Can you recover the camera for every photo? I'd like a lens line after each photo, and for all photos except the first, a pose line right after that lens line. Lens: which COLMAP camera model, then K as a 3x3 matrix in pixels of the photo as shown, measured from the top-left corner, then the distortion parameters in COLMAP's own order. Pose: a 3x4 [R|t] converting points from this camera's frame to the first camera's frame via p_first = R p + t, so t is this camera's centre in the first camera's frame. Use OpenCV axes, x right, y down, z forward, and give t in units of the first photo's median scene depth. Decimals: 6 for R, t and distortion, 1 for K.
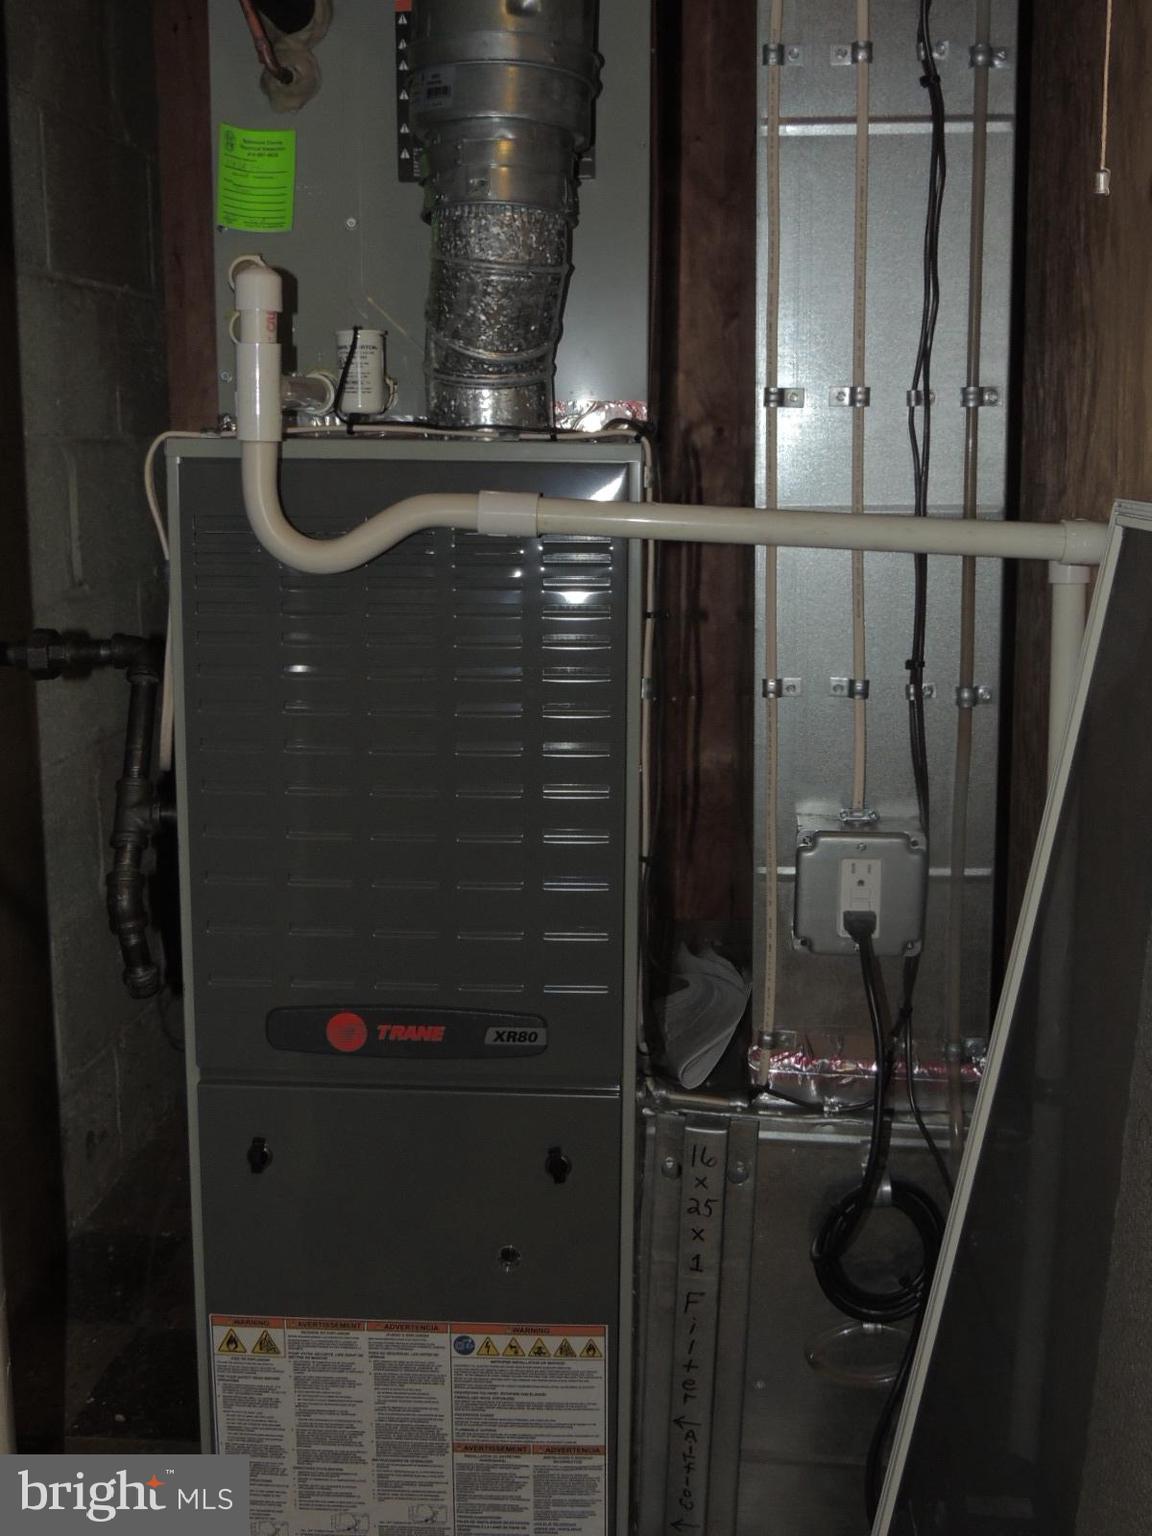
lens RADIAL K [[1764.2, 0, 582.6], [0, 1764.2, 769.1], [0, 0, 1]] dist [-0.045389, 0.000000]
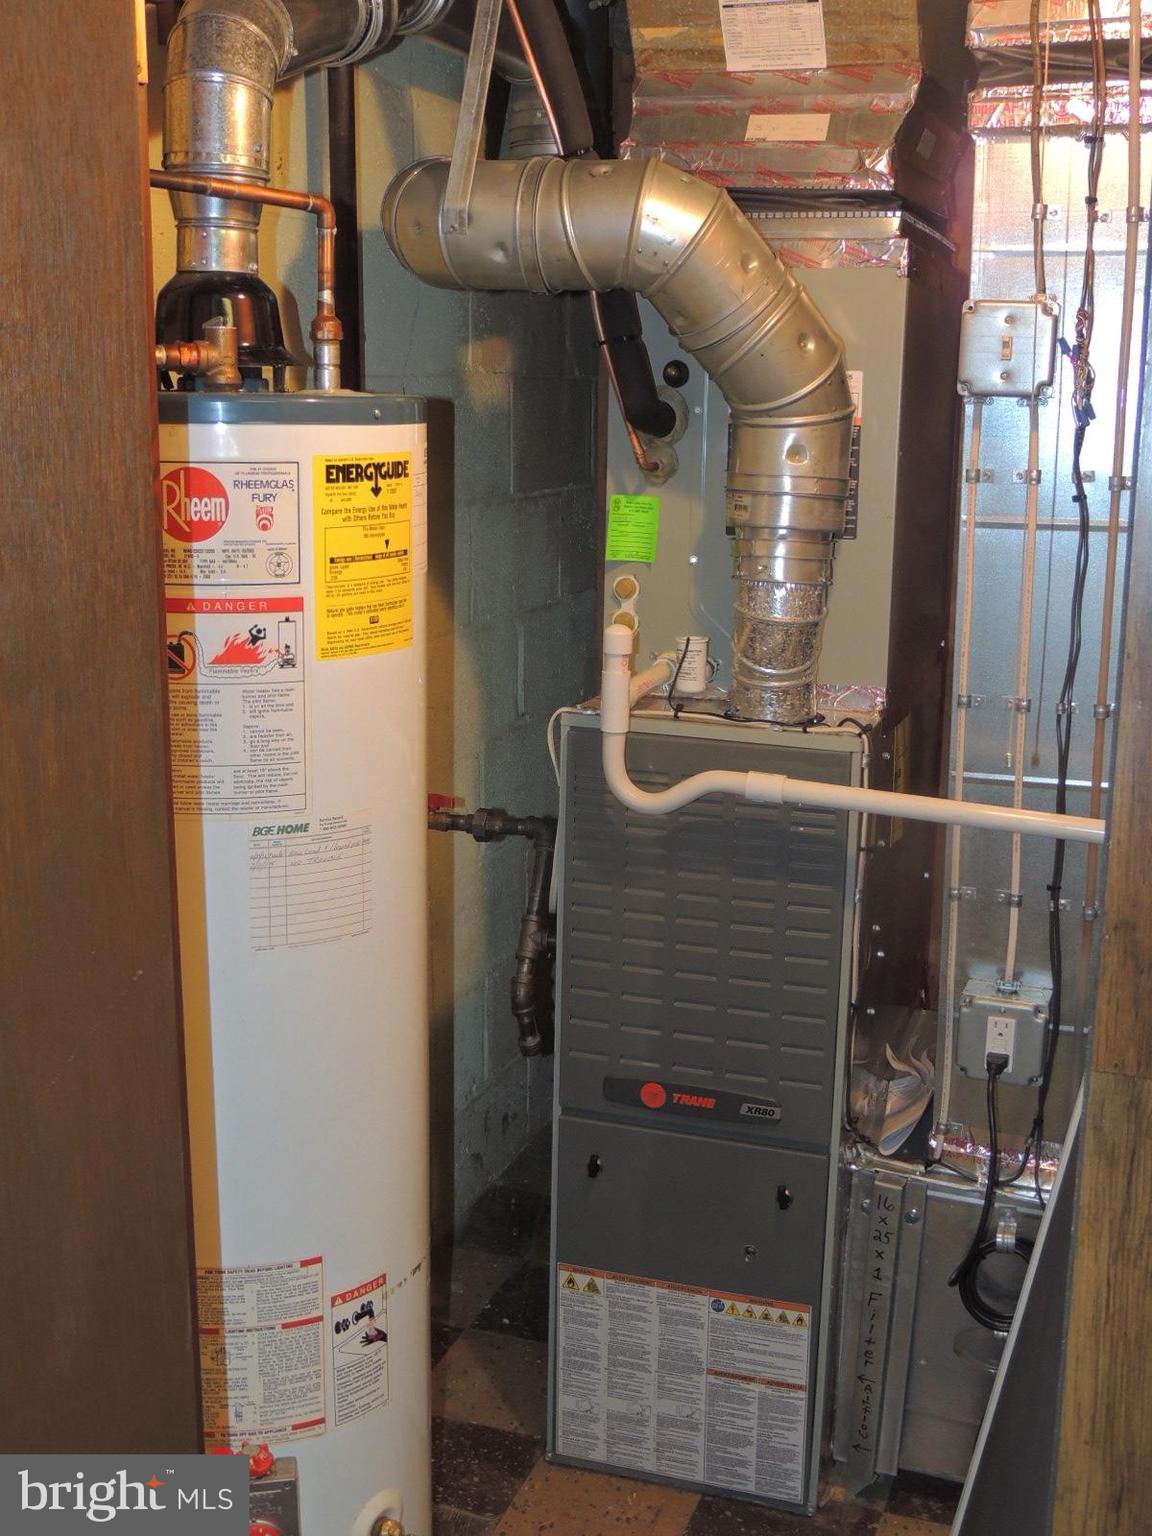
lens RADIAL K [[1764.2, 0, 573.4], [0, 1764.2, 764.9], [0, 0, 1]] dist [-0.045389, 0.000000]
pose [[0.962742, 0.068064, -0.261718, 0.177295], [-0.061045, 0.997526, 0.034865, -0.183383], [0.263443, -0.017589, 0.964515, -0.489195]]
